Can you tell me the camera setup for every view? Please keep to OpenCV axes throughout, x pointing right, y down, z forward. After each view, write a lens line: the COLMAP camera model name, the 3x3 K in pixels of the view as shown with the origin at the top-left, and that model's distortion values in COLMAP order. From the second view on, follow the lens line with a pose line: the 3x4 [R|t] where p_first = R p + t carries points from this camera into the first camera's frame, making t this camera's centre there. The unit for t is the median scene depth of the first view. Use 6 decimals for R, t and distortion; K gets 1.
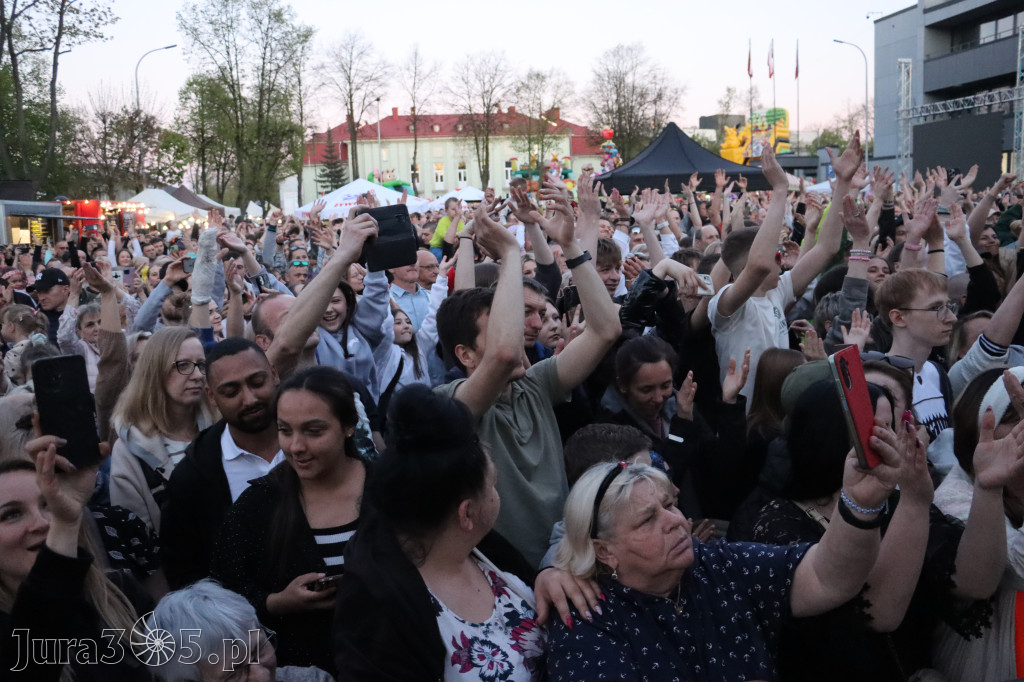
lens RADIAL K [[843.7, 0, 511.3], [0, 843.7, 347.8], [0, 0, 1]] dist [-0.184441, 0.158827]
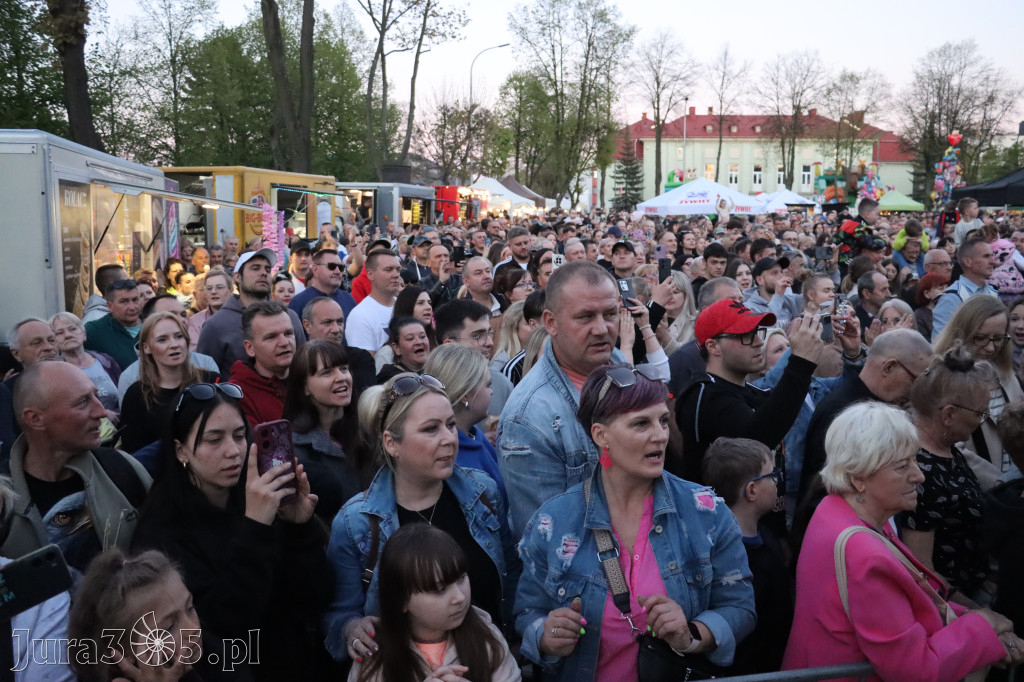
lens RADIAL K [[843.7, 0, 511.3], [0, 843.7, 347.8], [0, 0, 1]] dist [-0.184441, 0.158827]
pose [[0.947793, 0.084147, -0.307582, -0.027396], [-0.083534, 0.996389, 0.015184, 0.003754], [0.307749, 0.011302, 0.951400, -0.014890]]
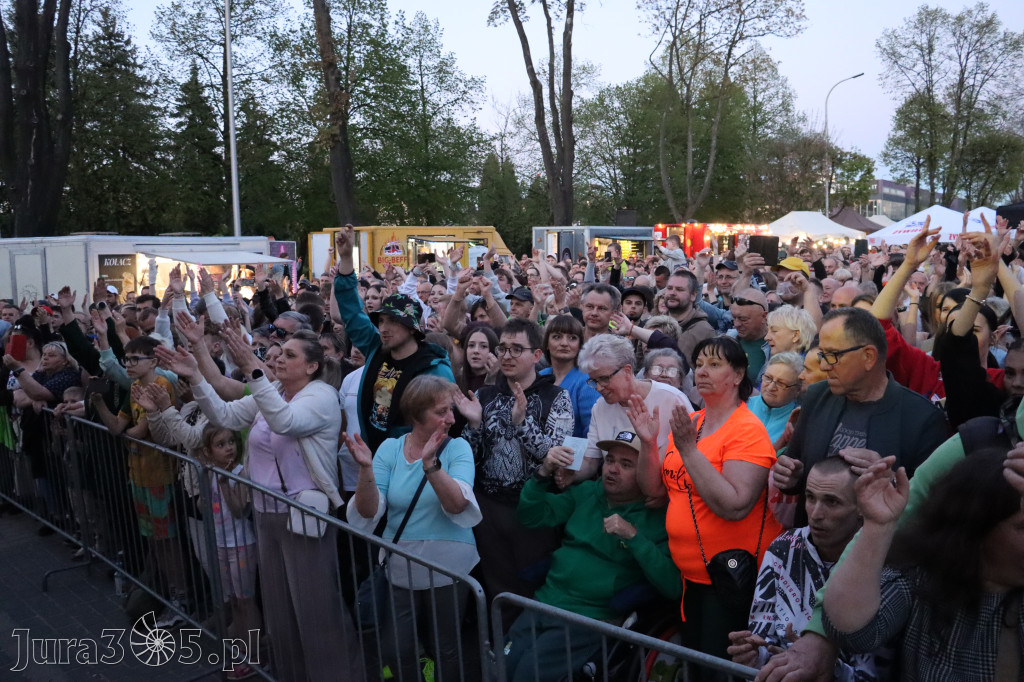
lens RADIAL K [[844.7, 0, 505.4], [0, 844.7, 337.3], [0, 0, 1]] dist [-0.177582, 0.147121]
pose [[0.591840, 0.099103, -0.799940, 0.112193], [-0.120956, 0.992095, 0.033418, -0.006934], [0.796929, 0.076979, 0.599149, 0.012383]]
